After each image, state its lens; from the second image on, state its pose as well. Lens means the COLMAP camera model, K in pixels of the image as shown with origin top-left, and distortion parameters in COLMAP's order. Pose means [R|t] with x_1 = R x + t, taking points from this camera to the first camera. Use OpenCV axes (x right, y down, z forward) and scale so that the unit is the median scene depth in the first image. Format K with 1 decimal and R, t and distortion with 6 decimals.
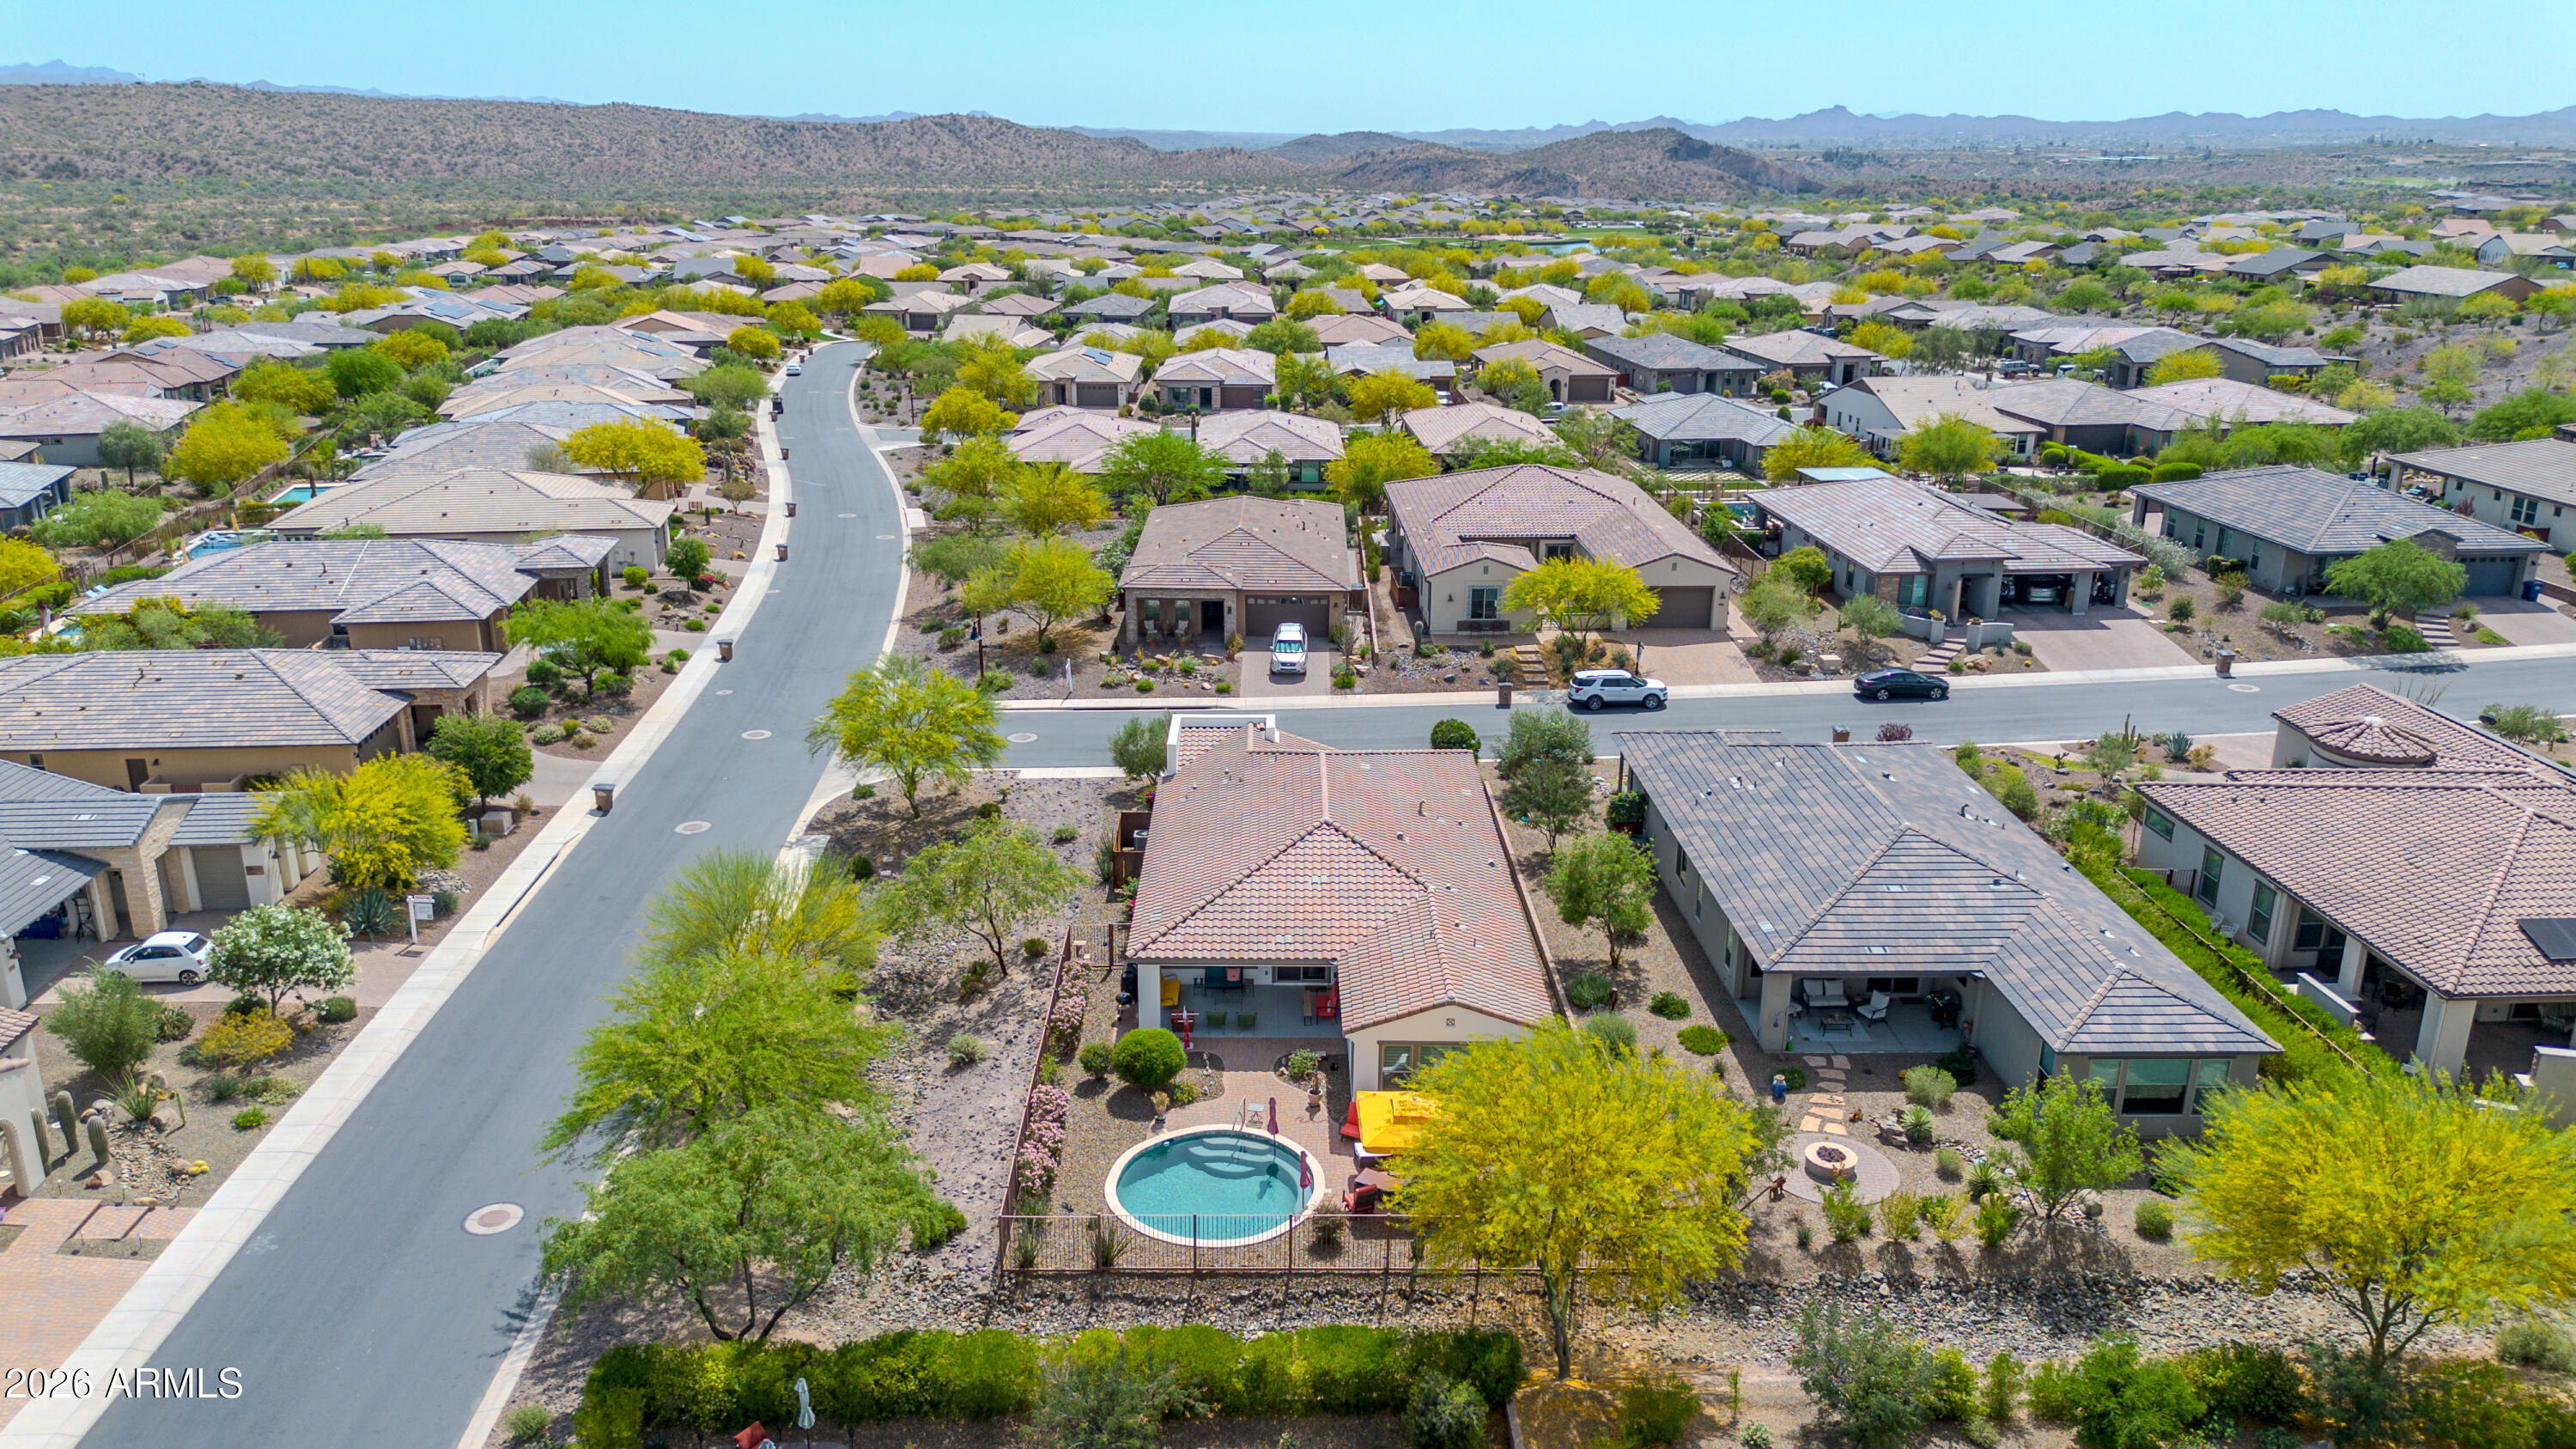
lens RADIAL K [[1837.9, 0, 1286.7], [0, 1837.9, 728.6], [0, 0, 1]] dist [0.062665, -0.063141]
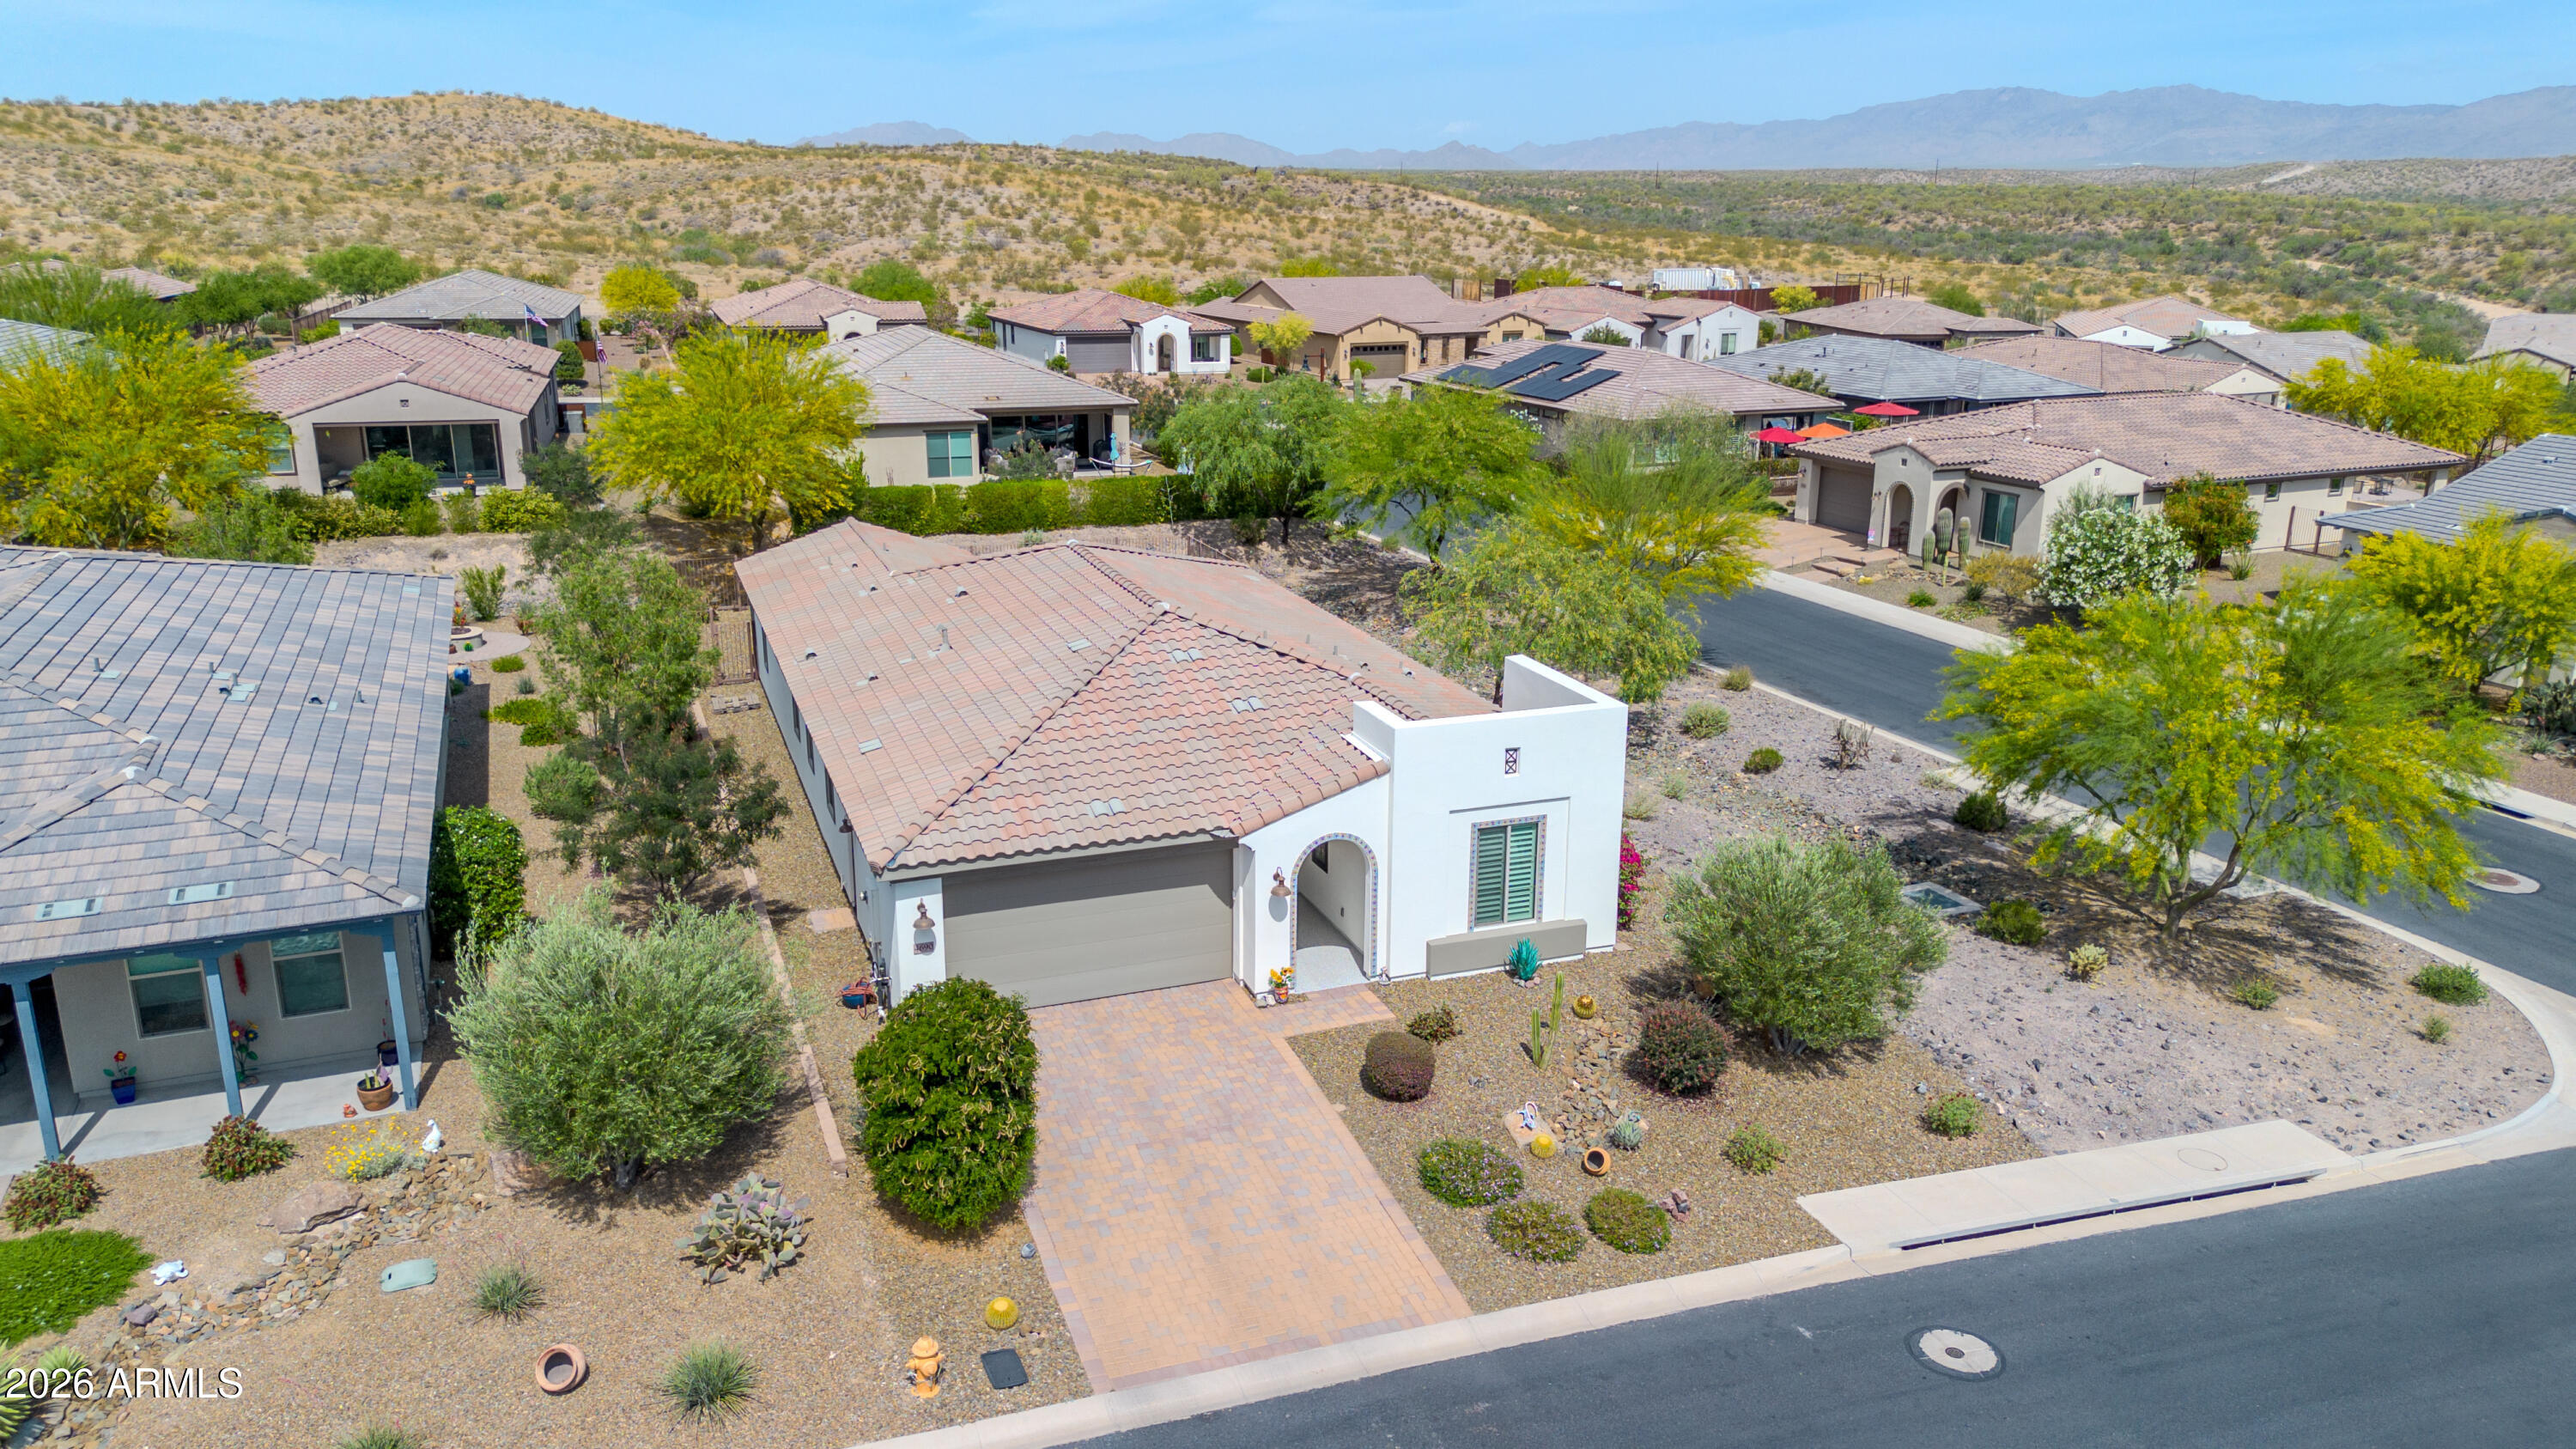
lens RADIAL K [[1837.9, 0, 1299.7], [0, 1837.9, 715.1], [0, 0, 1]] dist [0.062665, -0.063141]
pose [[-0.935088, 0.087679, -0.343398, 0.190795], [-0.120462, 0.832605, 0.540610, -0.287565], [0.333315, 0.546884, -0.767997, 1.708034]]
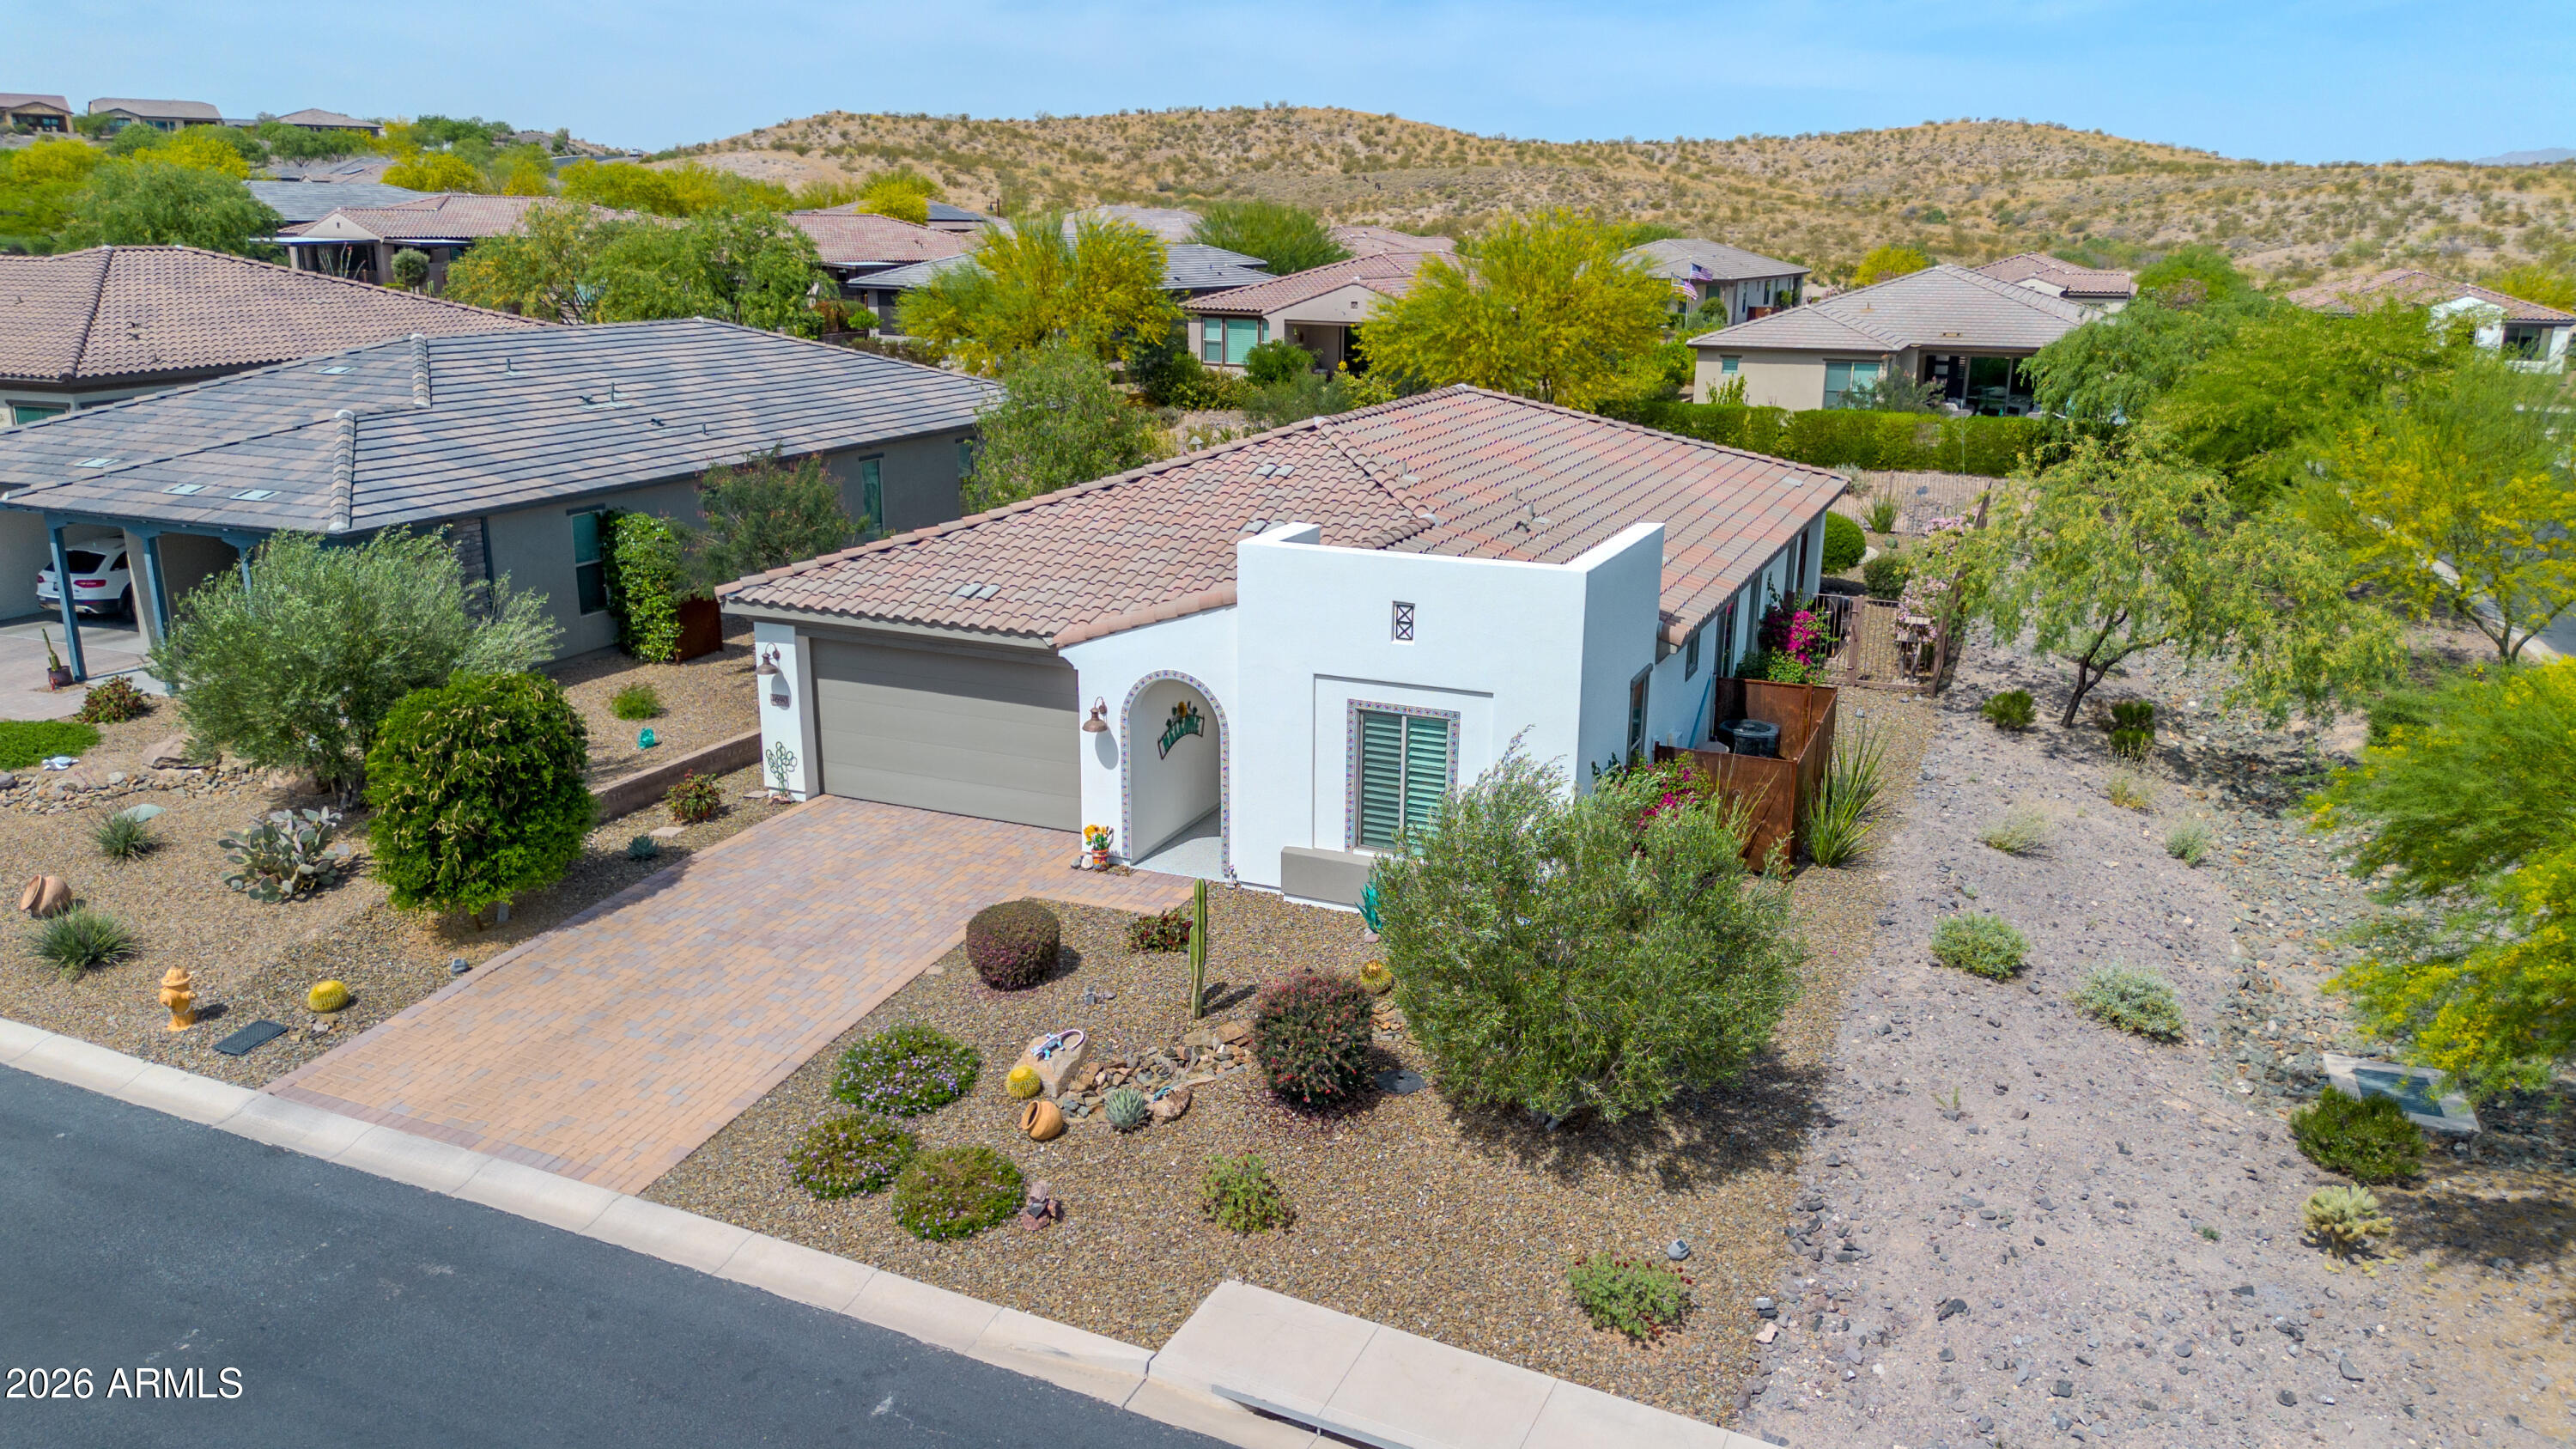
lens RADIAL K [[1837.9, 0, 1292.4], [0, 1837.9, 718.9], [0, 0, 1]] dist [0.062665, -0.063141]
pose [[-0.916420, -0.114951, 0.383355, -0.169854], [0.114934, 0.841926, 0.527210, -0.181499], [-0.383360, 0.527206, -0.758346, 1.632313]]
